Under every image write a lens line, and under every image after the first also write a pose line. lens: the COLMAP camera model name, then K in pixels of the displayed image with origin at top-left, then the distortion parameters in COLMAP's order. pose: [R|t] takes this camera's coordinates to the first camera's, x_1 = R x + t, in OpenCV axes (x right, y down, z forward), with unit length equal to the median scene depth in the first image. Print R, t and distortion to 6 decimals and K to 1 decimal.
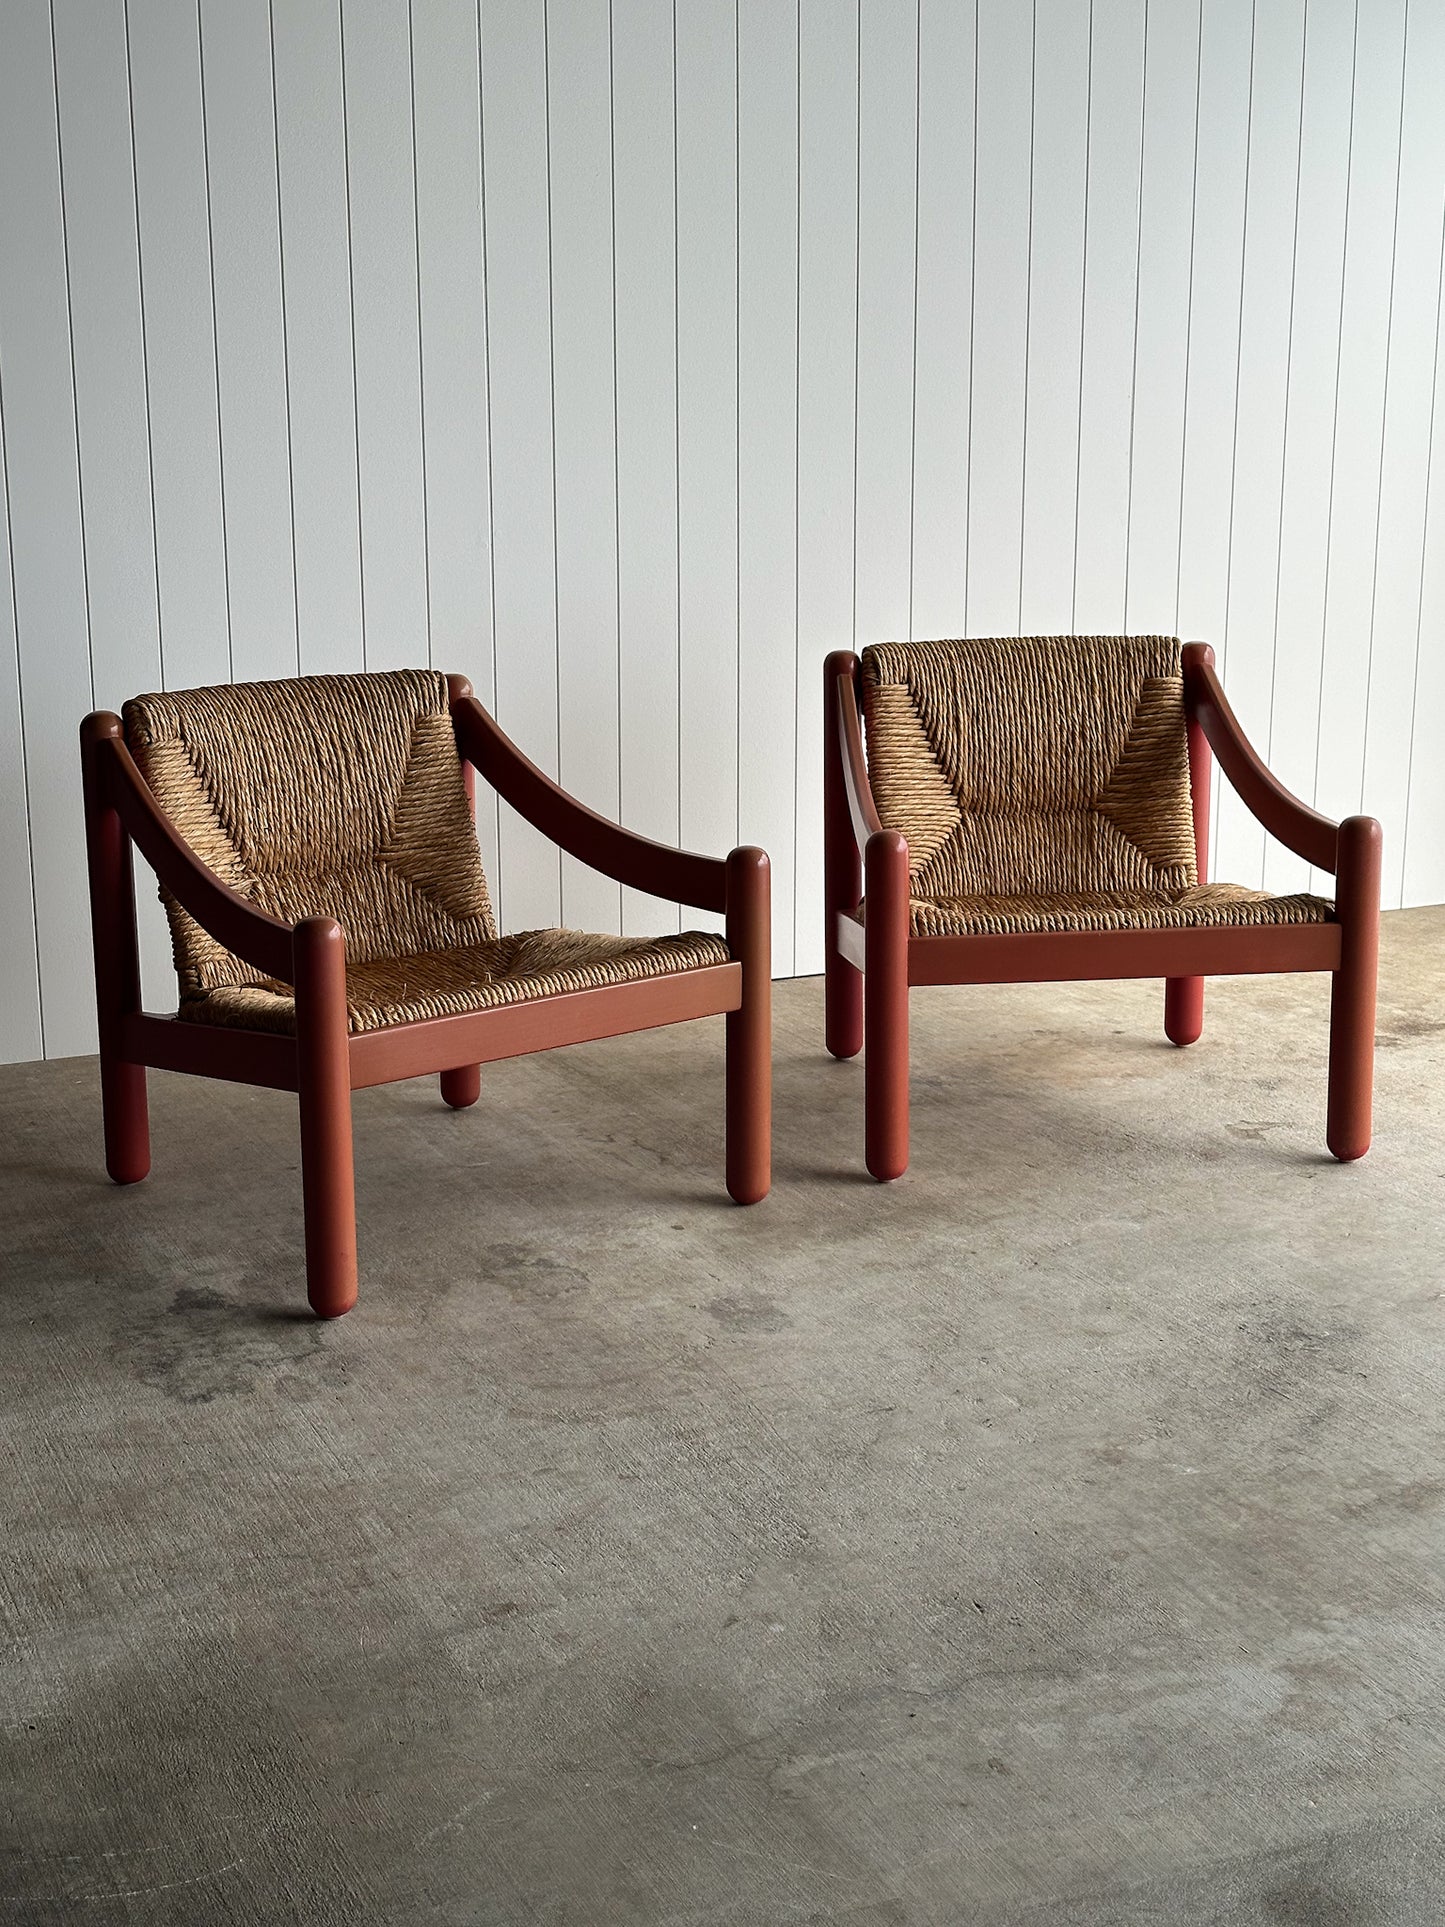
lens RADIAL K [[2731.0, 0, 686.2], [0, 2731.0, 961.7], [0, 0, 1]] dist [-0.018767, 0.620285]
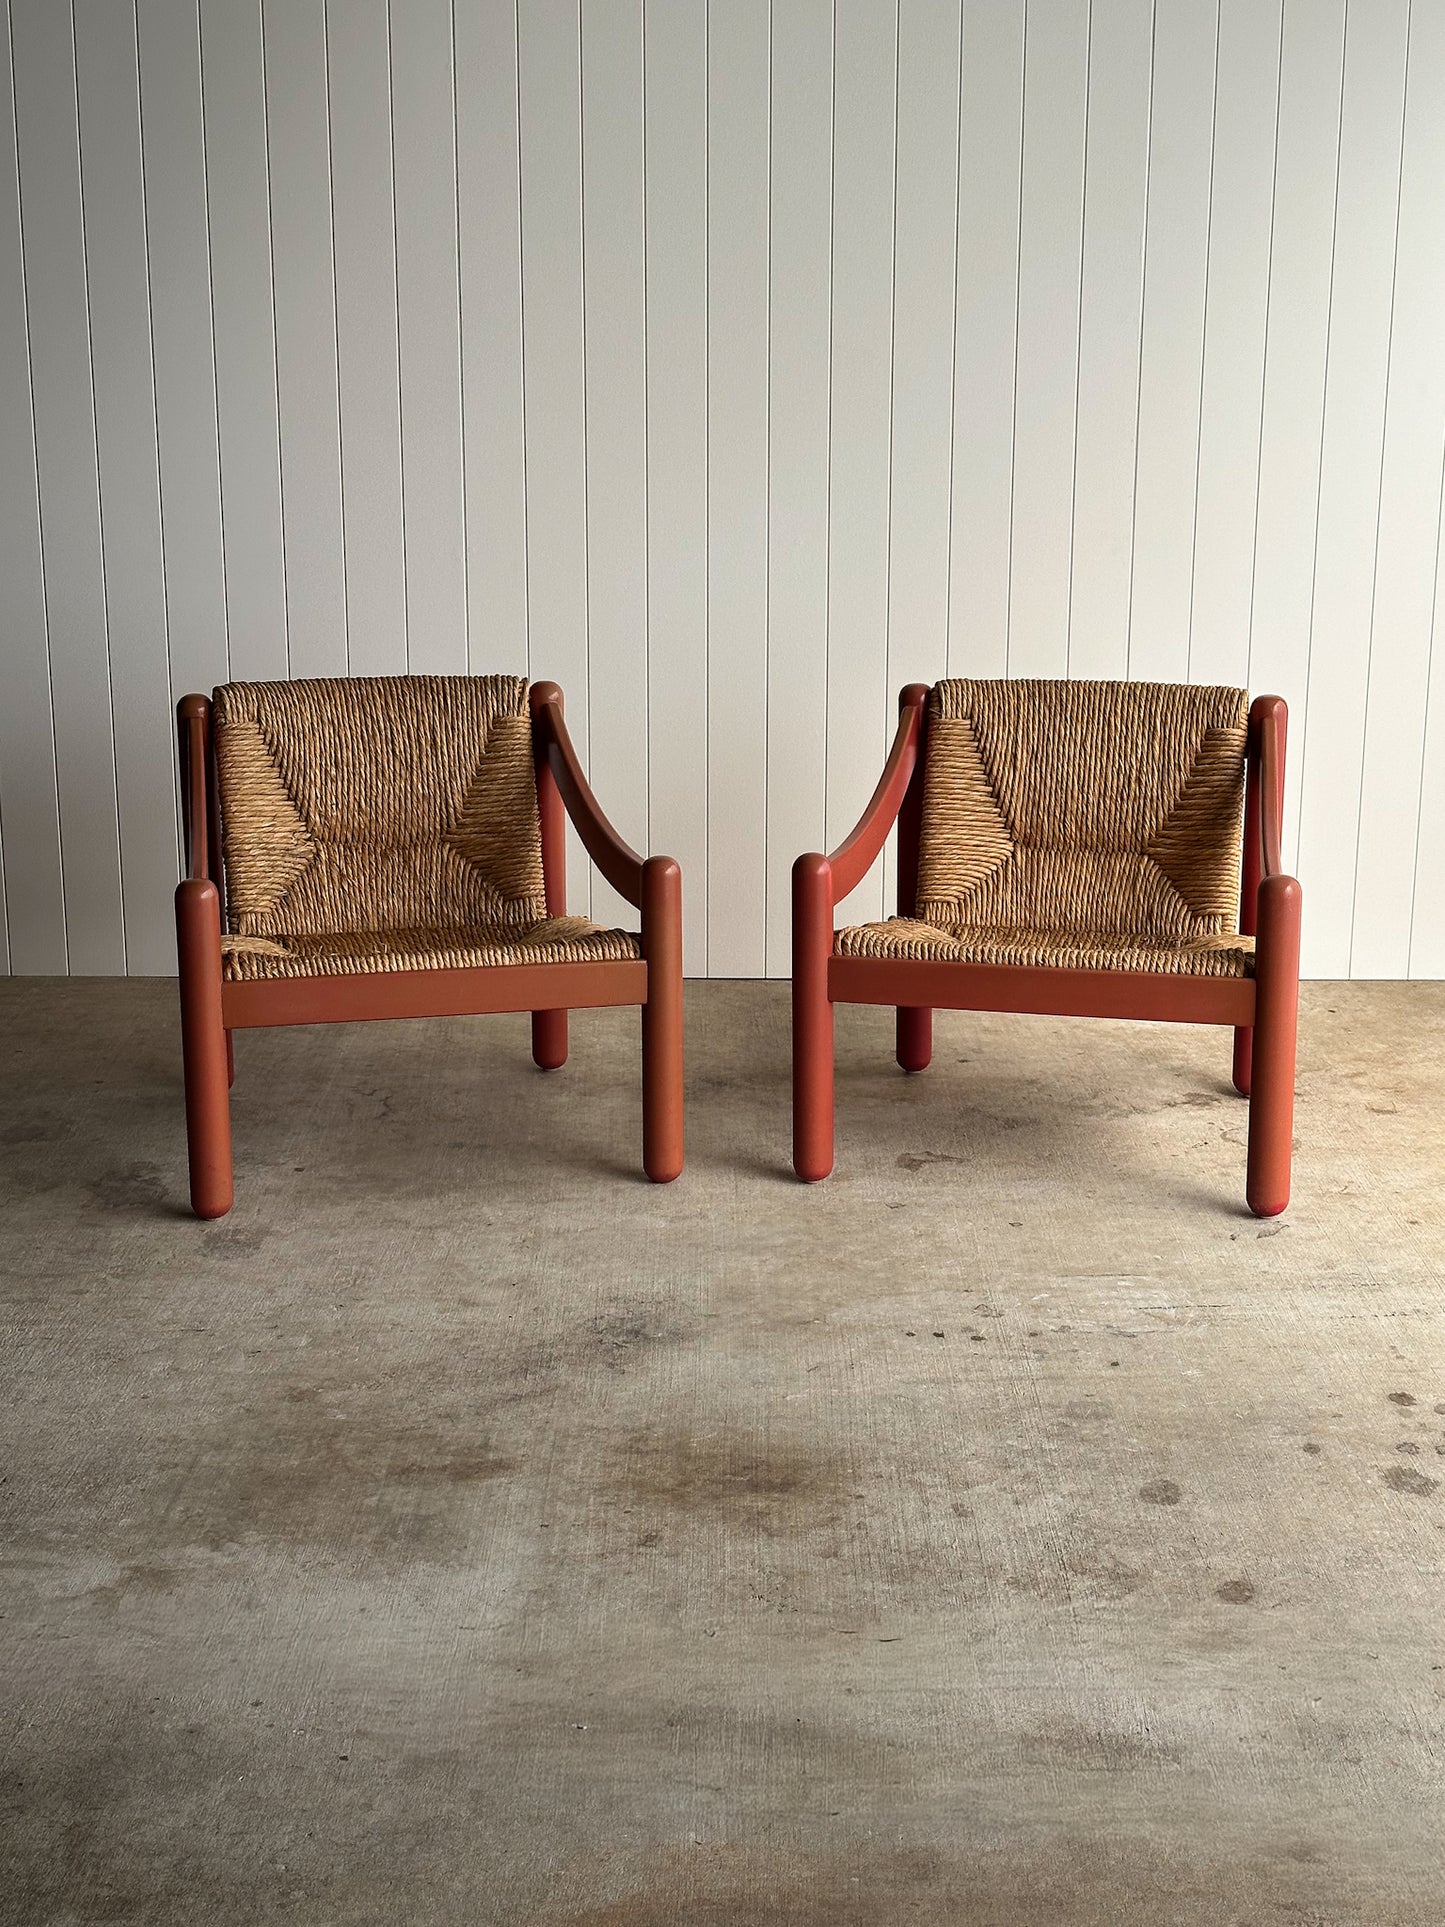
lens RADIAL K [[2675.9, 0, 720.5], [0, 2675.9, 935.8], [0, 0, 1]] dist [0.048030, -0.067617]
pose [[0.914301, 0.098359, -0.392912, 0.434400], [-0.101566, 0.994748, 0.012677, -0.023974], [0.392095, 0.028316, 0.919489, 0.023686]]
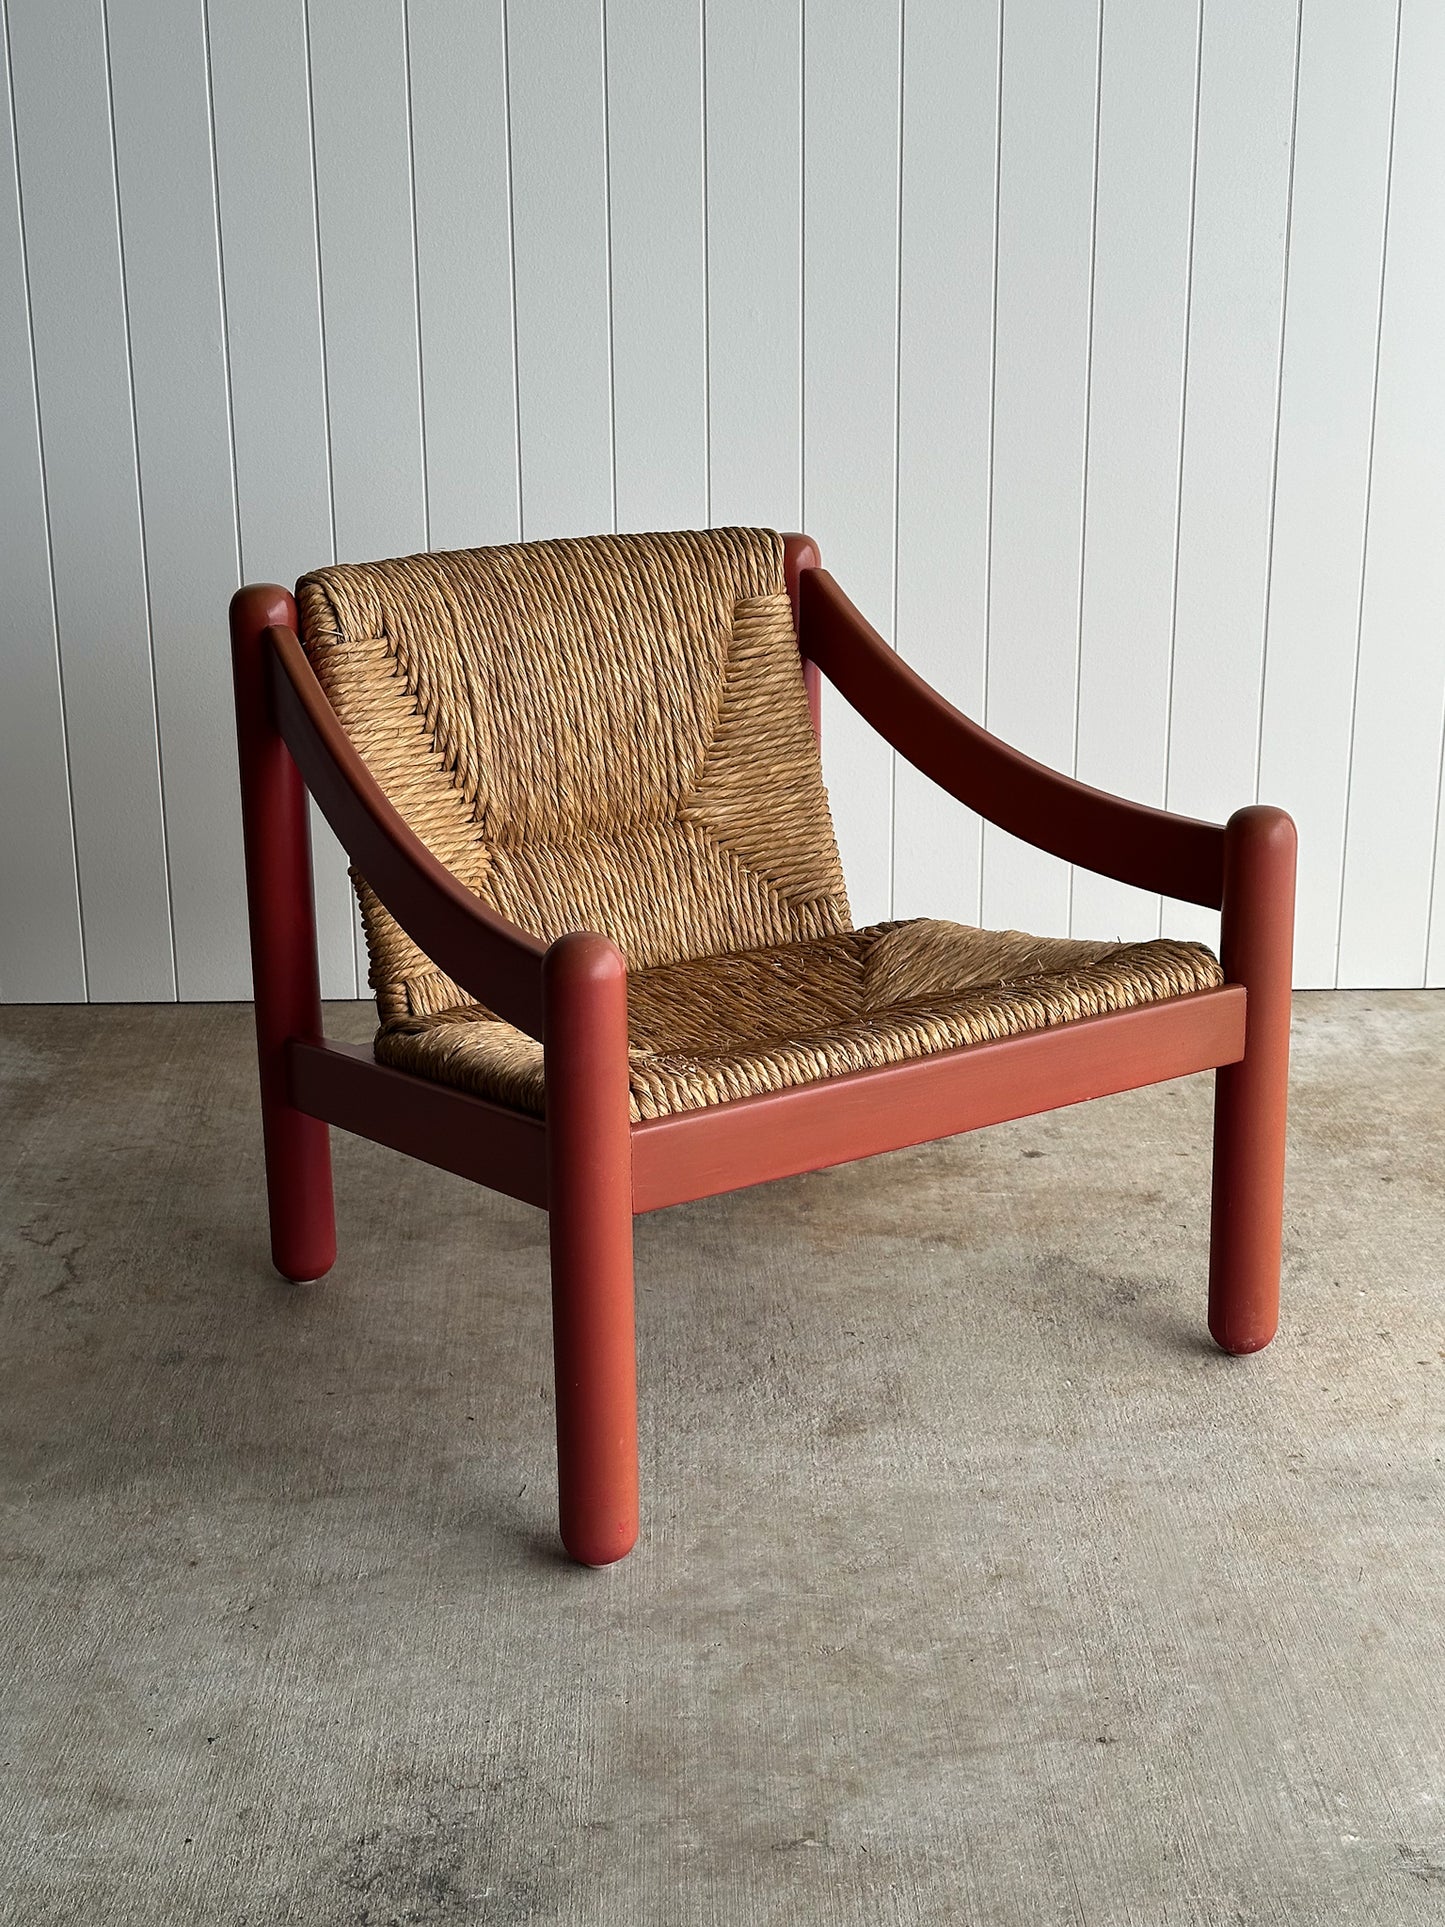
lens RADIAL K [[2675.9, 0, 720.5], [0, 2675.9, 935.8], [0, 0, 1]] dist [0.048030, -0.067617]
pose [[0.920672, 0.105354, -0.375850, 0.298039], [-0.088407, 0.994146, 0.062107, -0.054323], [0.380193, -0.023952, 0.924597, 0.362022]]
